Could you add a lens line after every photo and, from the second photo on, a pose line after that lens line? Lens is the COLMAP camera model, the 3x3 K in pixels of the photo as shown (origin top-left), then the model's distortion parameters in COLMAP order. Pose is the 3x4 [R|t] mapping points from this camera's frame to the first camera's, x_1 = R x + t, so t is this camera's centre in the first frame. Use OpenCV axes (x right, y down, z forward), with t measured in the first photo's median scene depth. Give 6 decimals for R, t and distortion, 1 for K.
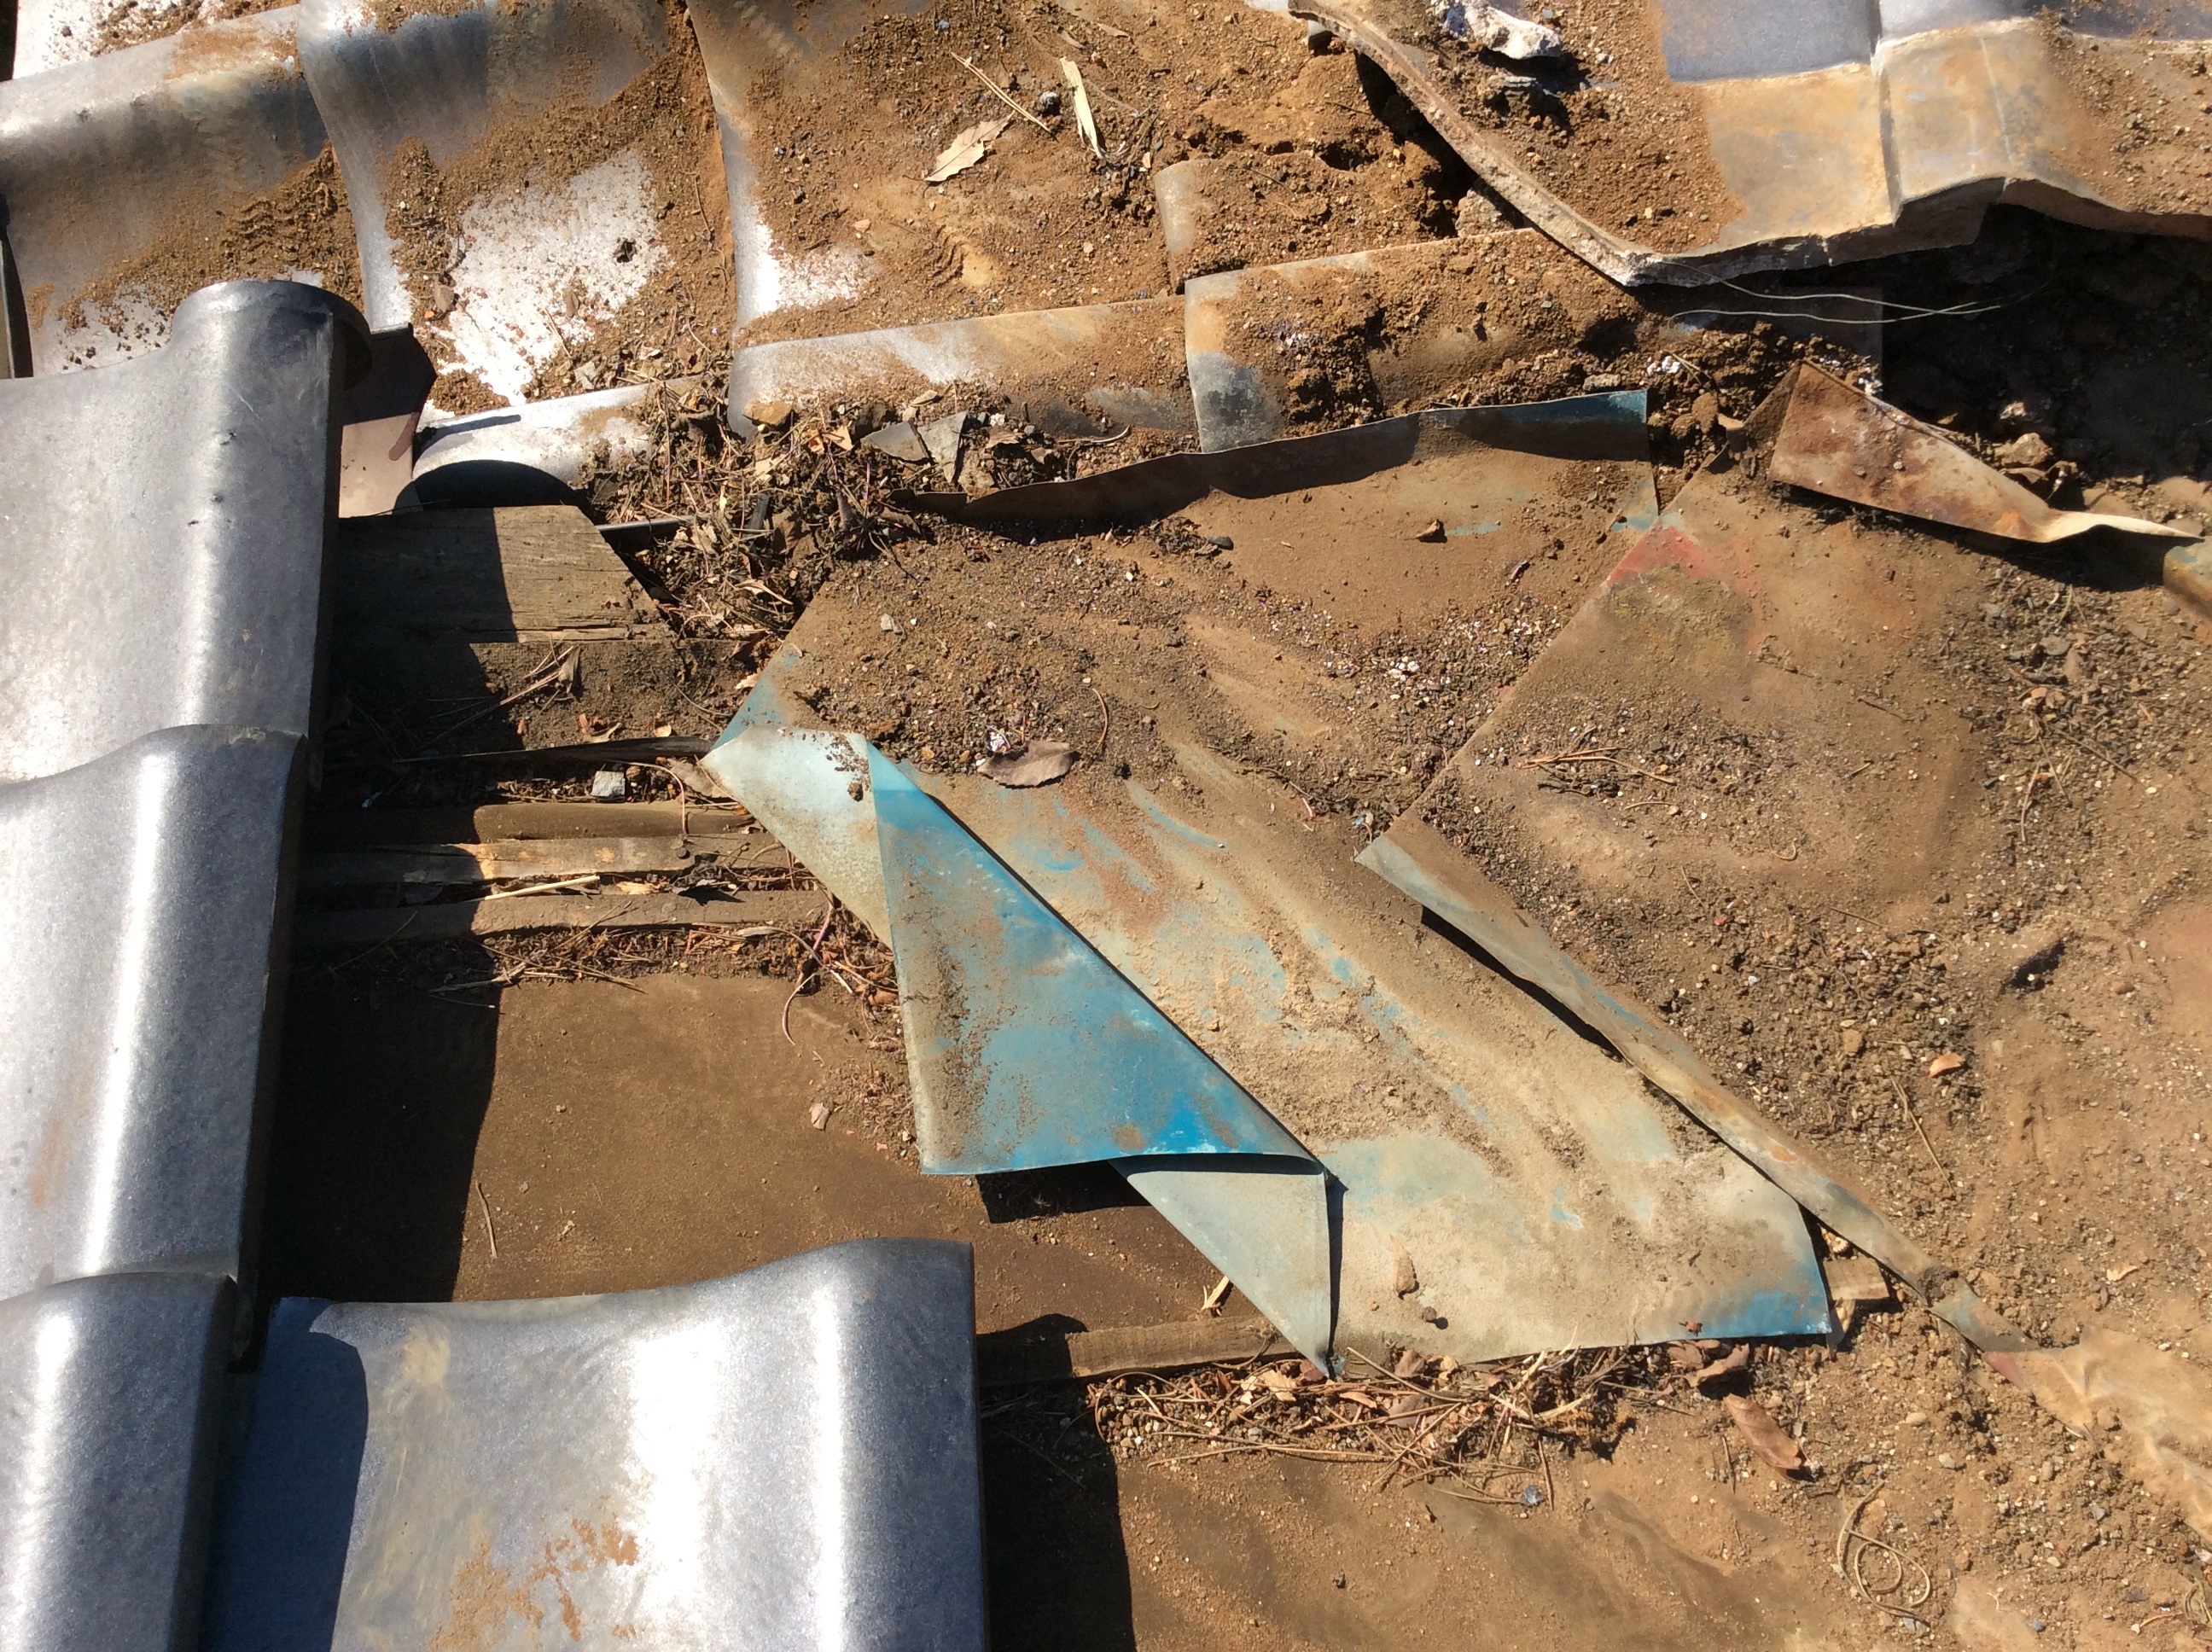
lens RADIAL K [[2009.2, 0, 1092.3], [0, 2009.2, 813.2], [0, 0, 1]] dist [0.163305, -0.344668]
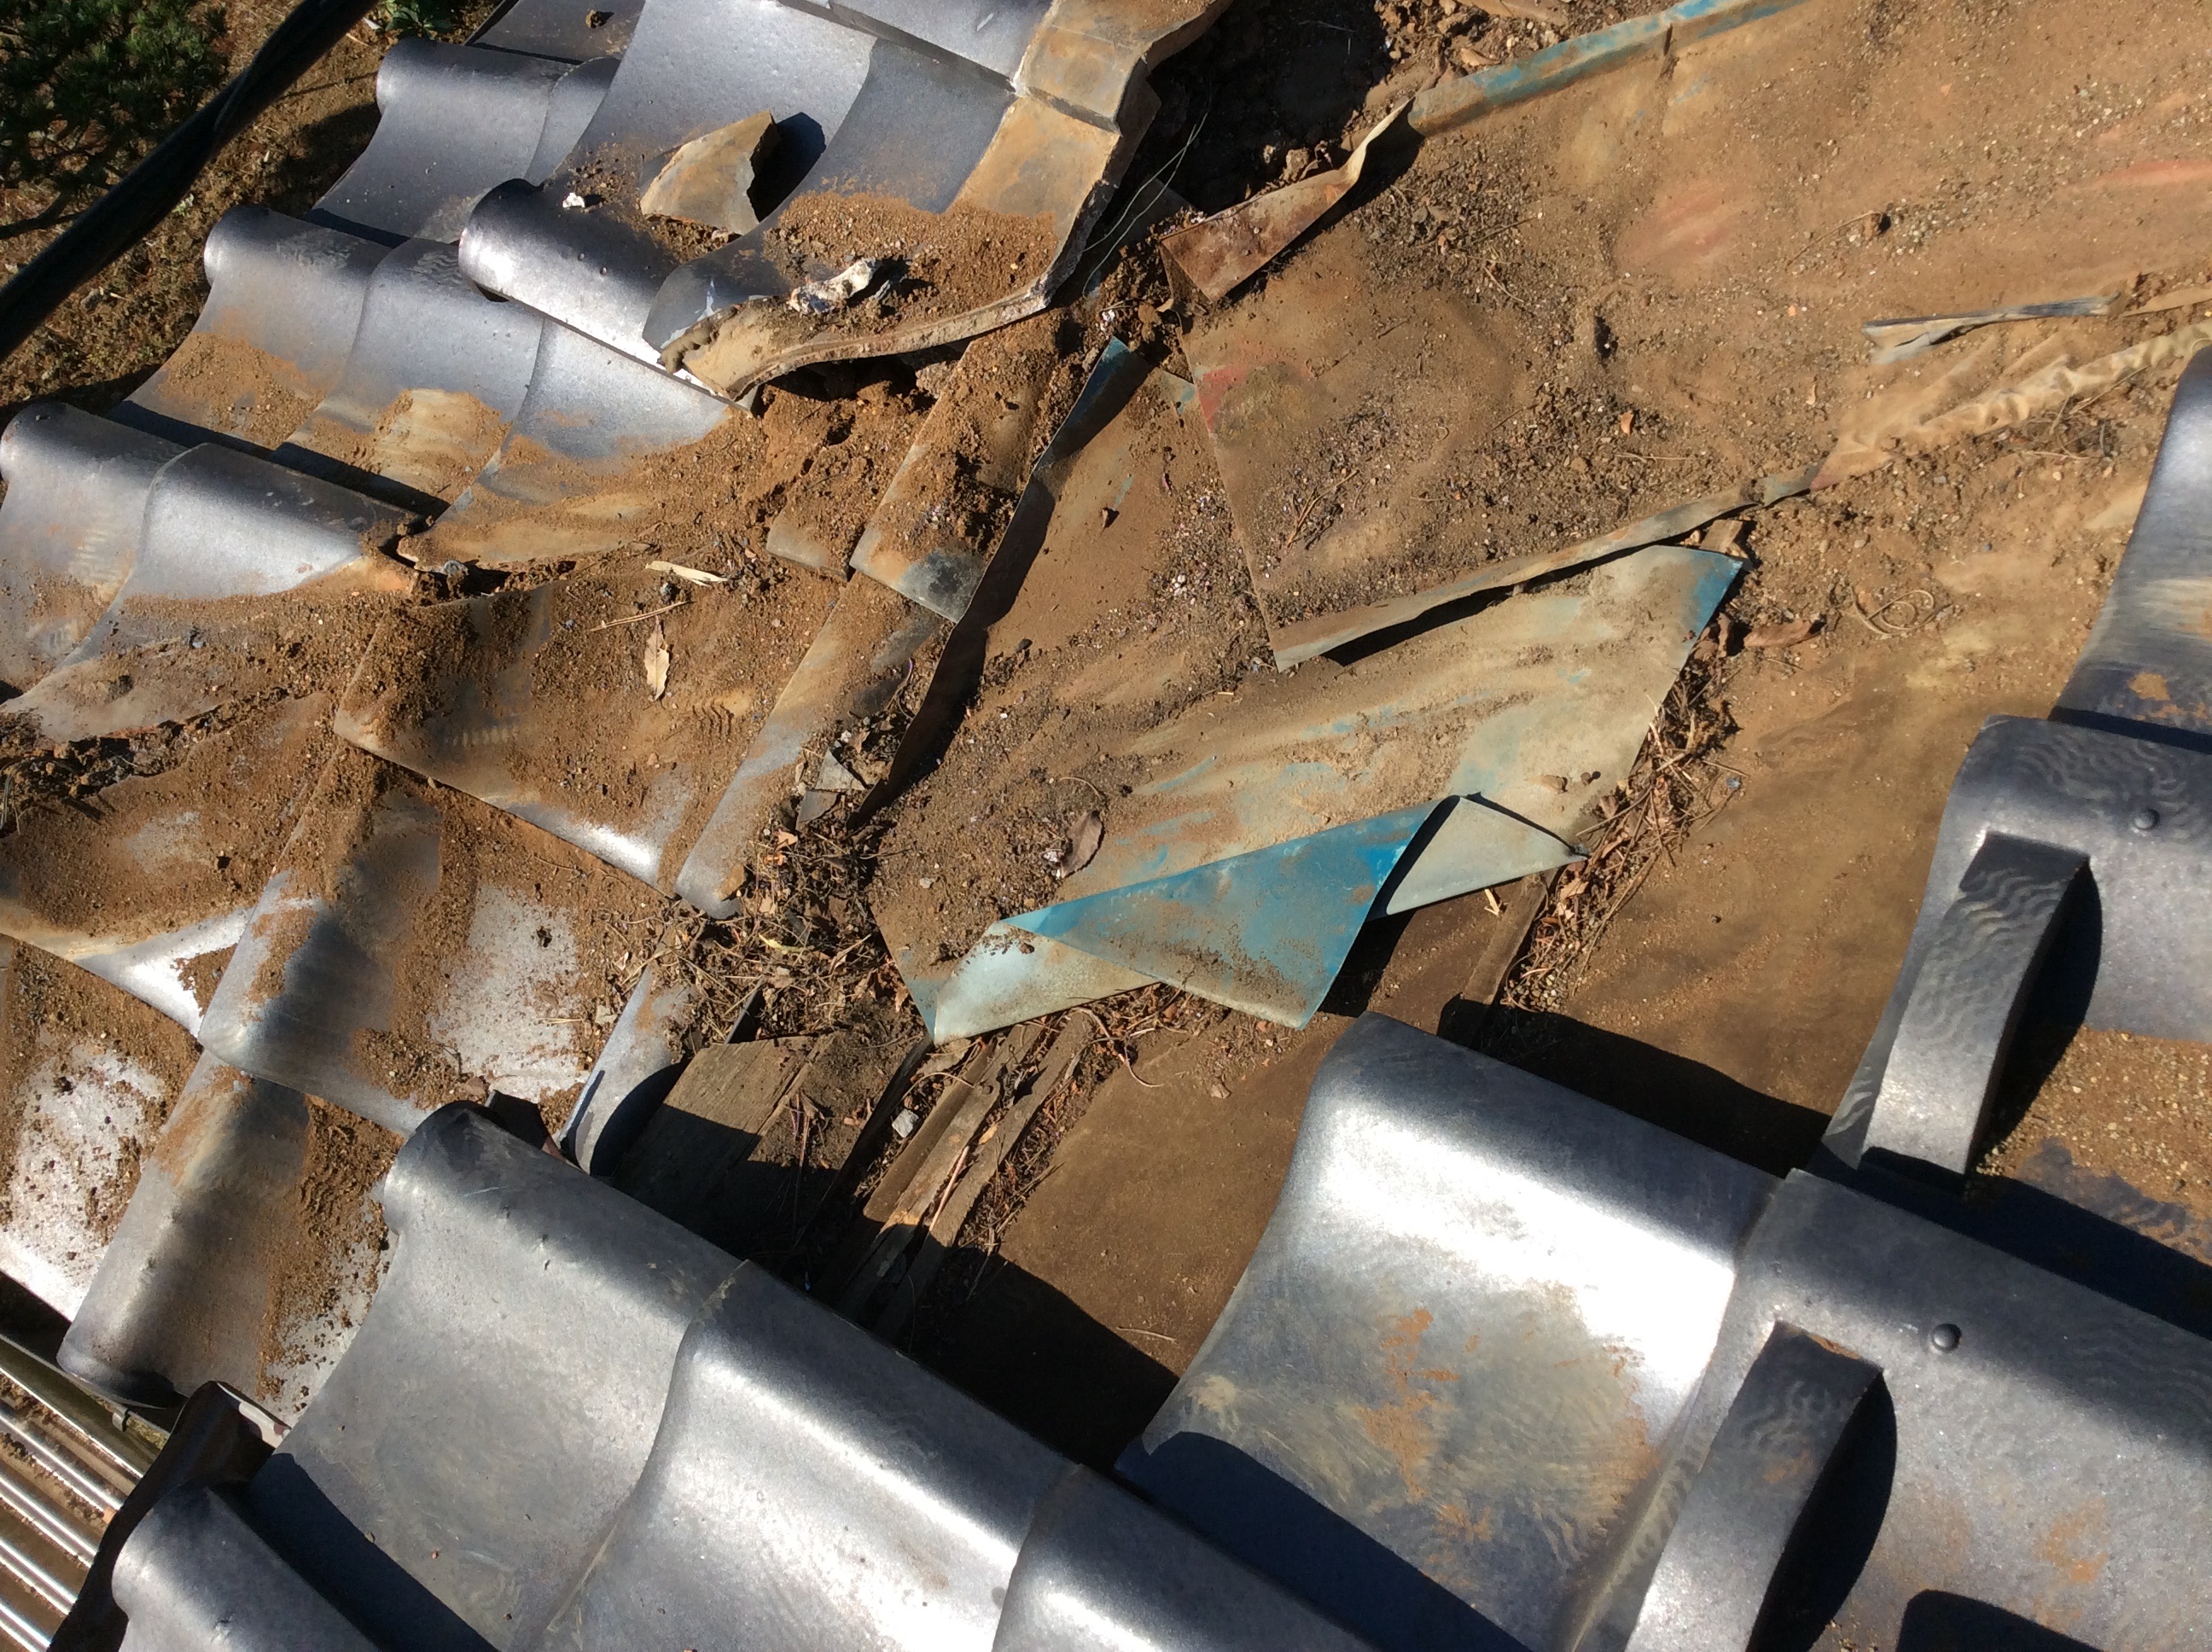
lens RADIAL K [[2009.2, 0, 1092.3], [0, 2009.2, 813.2], [0, 0, 1]] dist [0.163305, -0.344668]
pose [[0.565882, -0.798630, 0.204862, -0.287823], [0.824039, 0.556021, -0.108630, 0.116400], [-0.027152, 0.230286, 0.972744, -0.290475]]
